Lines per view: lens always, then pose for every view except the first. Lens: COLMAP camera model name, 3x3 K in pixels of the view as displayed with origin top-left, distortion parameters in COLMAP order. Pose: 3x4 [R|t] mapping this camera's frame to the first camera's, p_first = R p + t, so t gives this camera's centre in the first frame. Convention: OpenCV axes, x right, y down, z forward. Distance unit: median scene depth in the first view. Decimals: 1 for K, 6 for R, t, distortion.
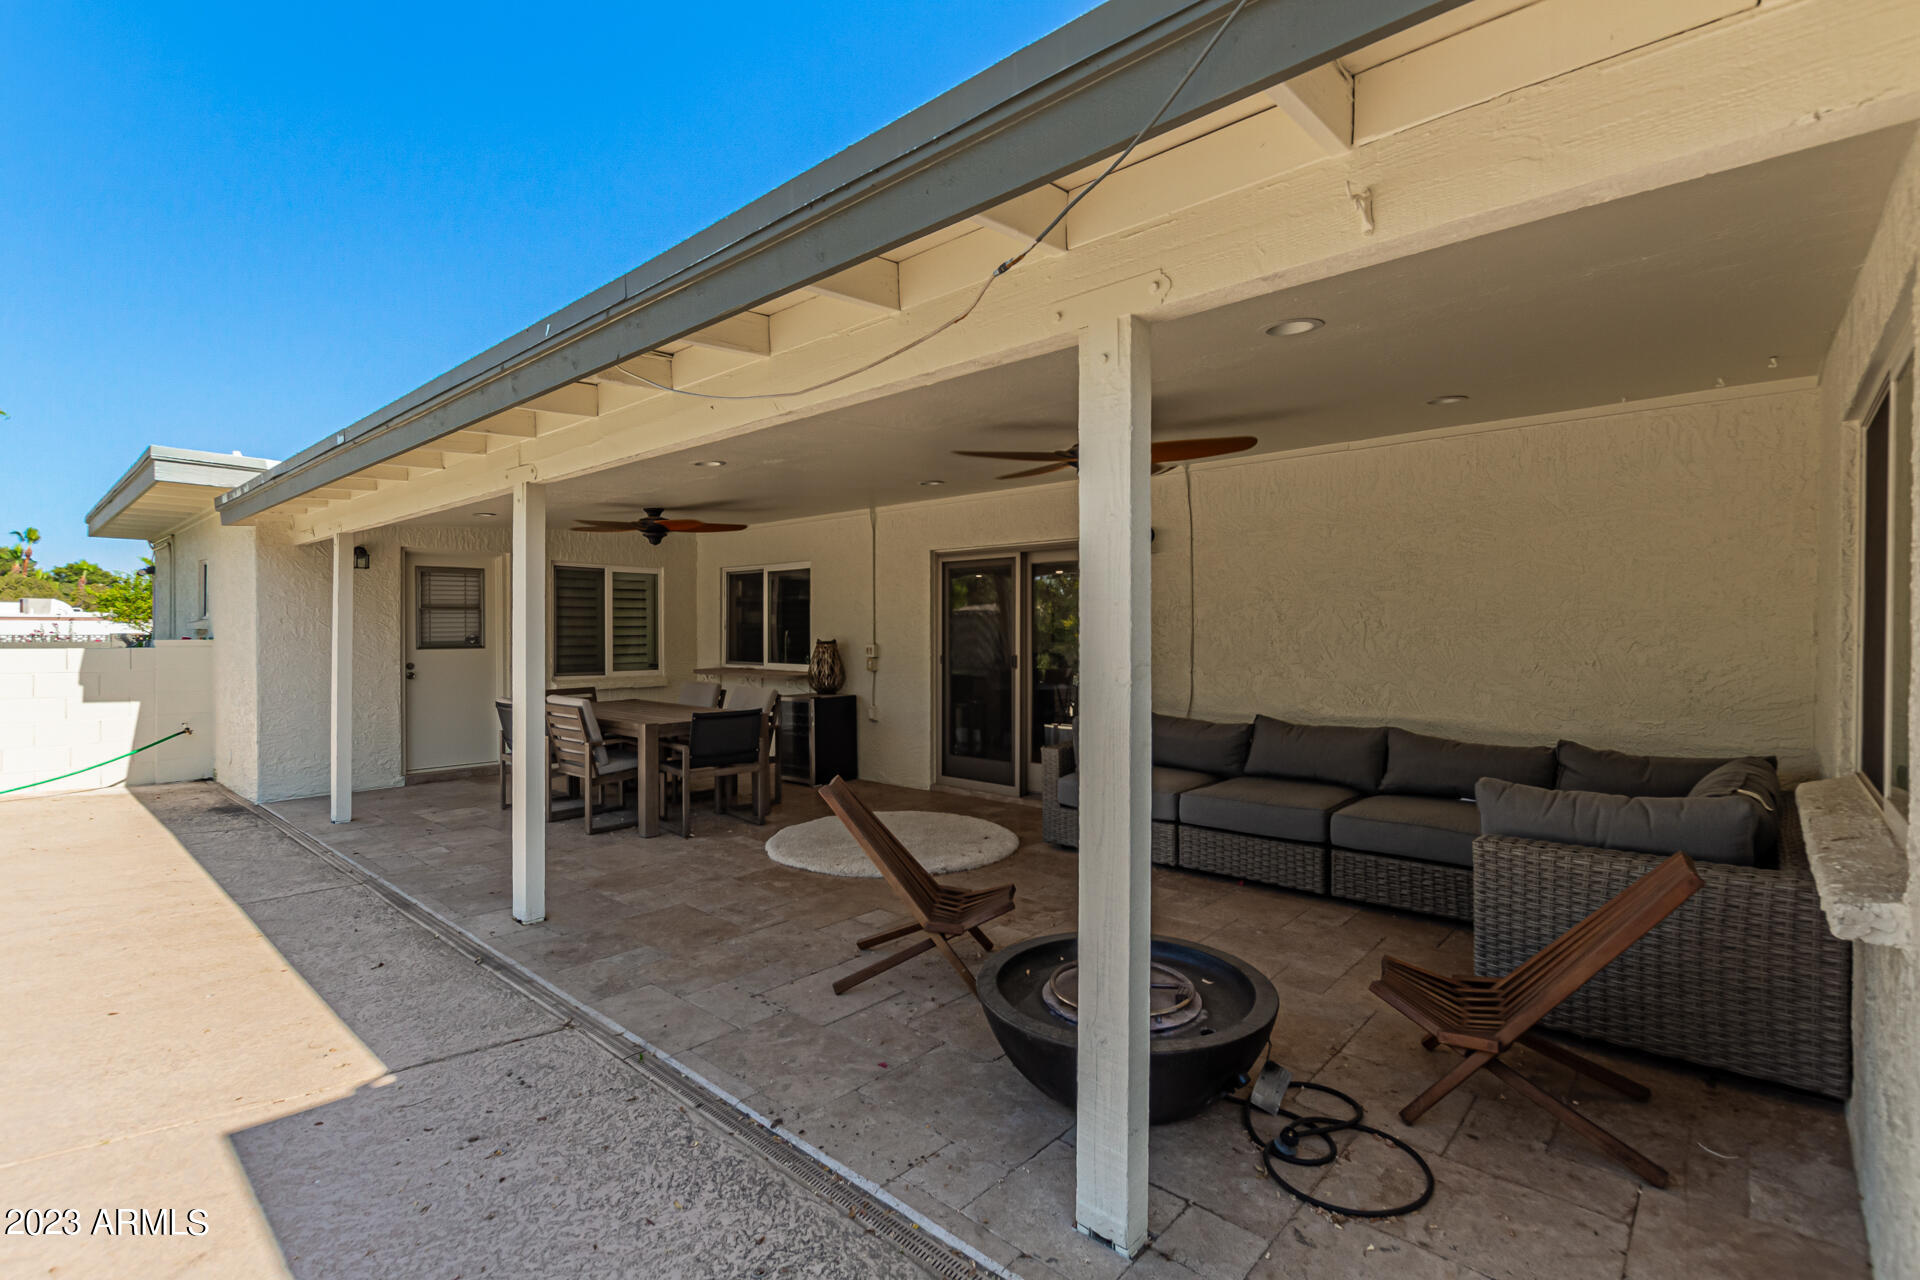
lens RADIAL K [[880.4, 0, 974.5], [0, 880.4, 637.9], [0, 0, 1]] dist [0.006835, -0.003669]
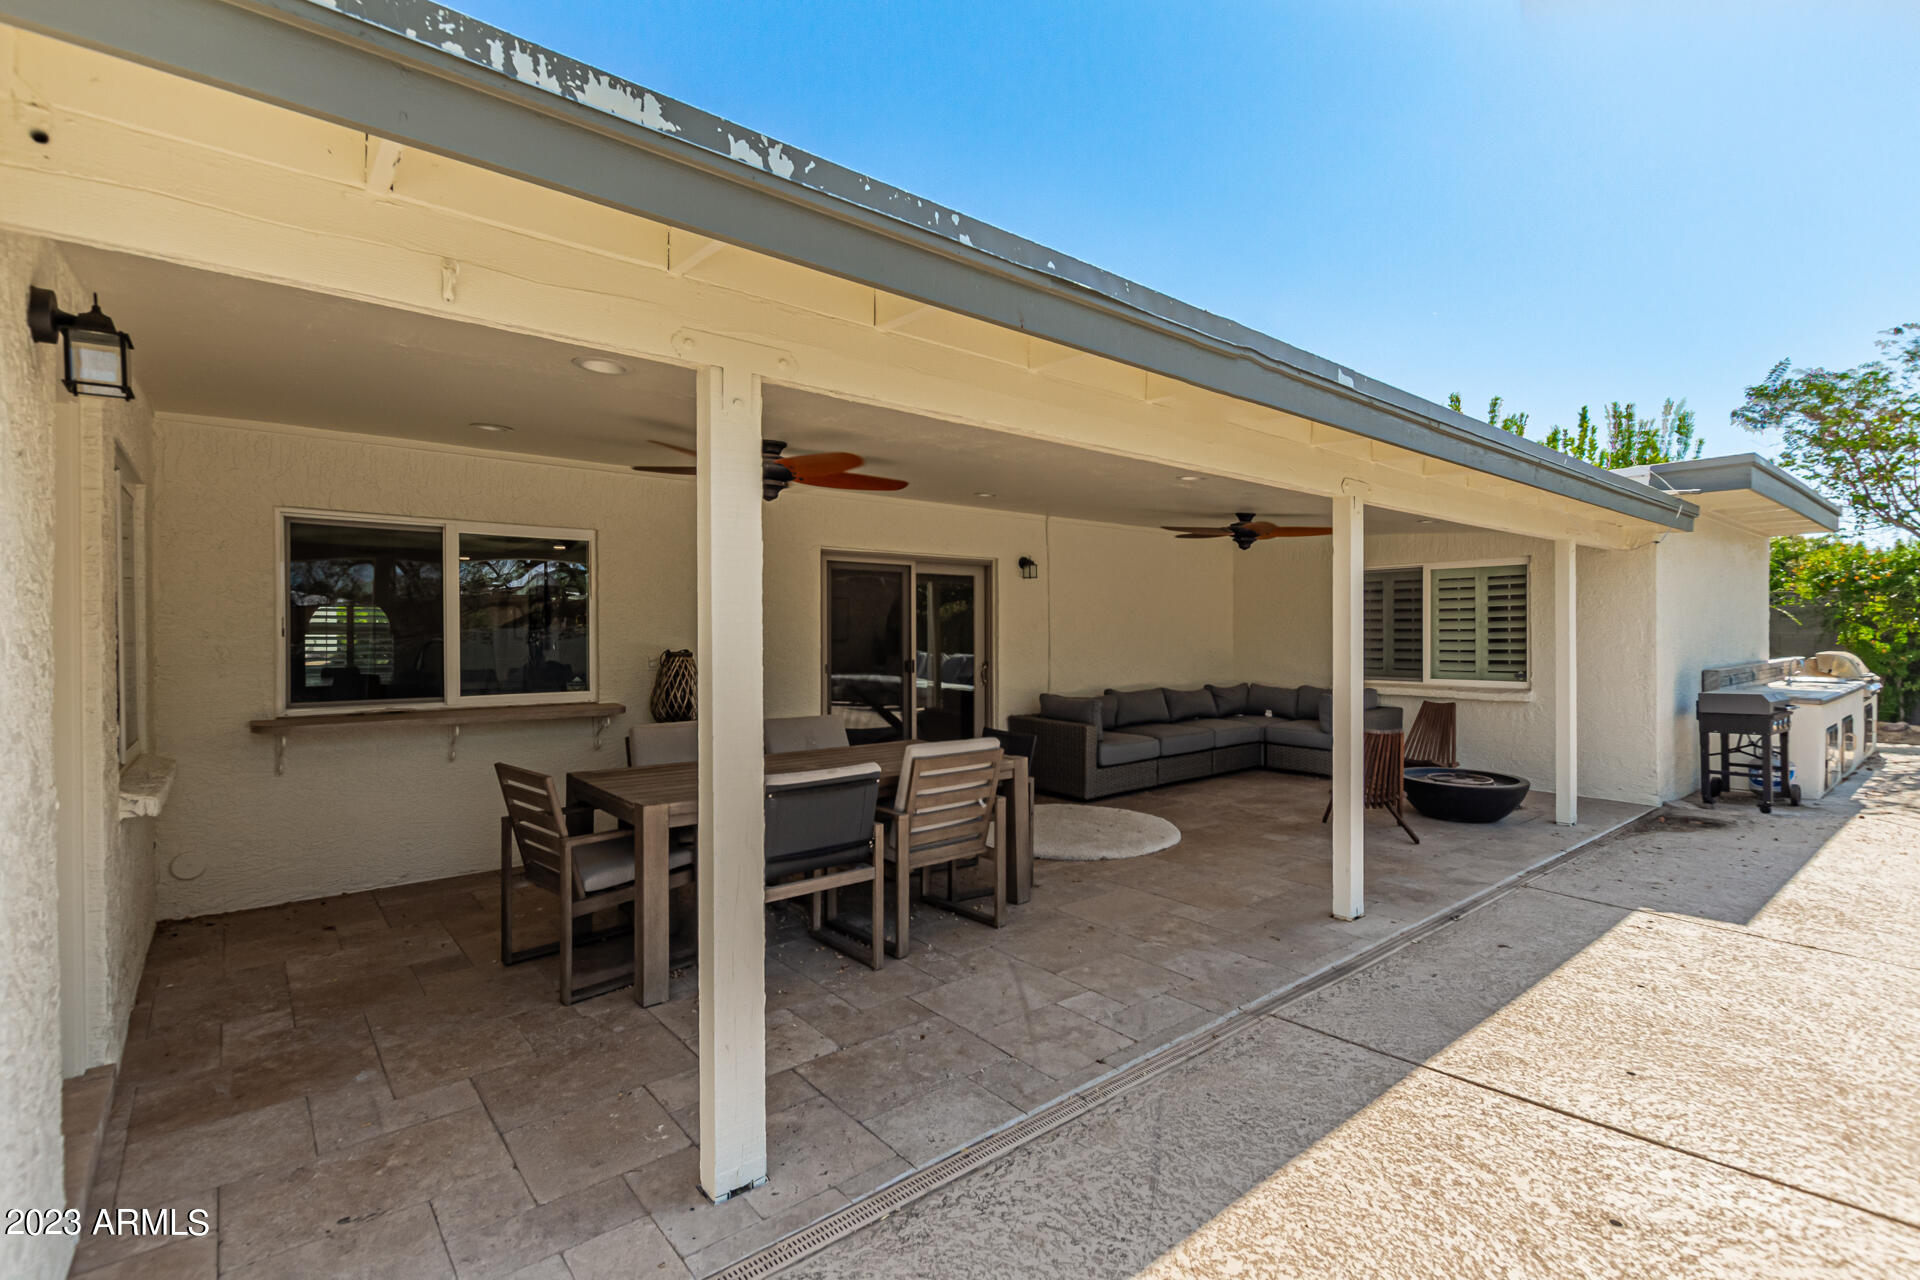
lens RADIAL K [[880.4, 0, 964.5], [0, 880.4, 644.4], [0, 0, 1]] dist [0.006835, -0.003669]
pose [[0.144731, -0.013159, 0.989384, -0.902312], [0.010271, 0.999878, 0.011796, -0.009514], [-0.989418, 0.008454, 0.144848, 0.733829]]
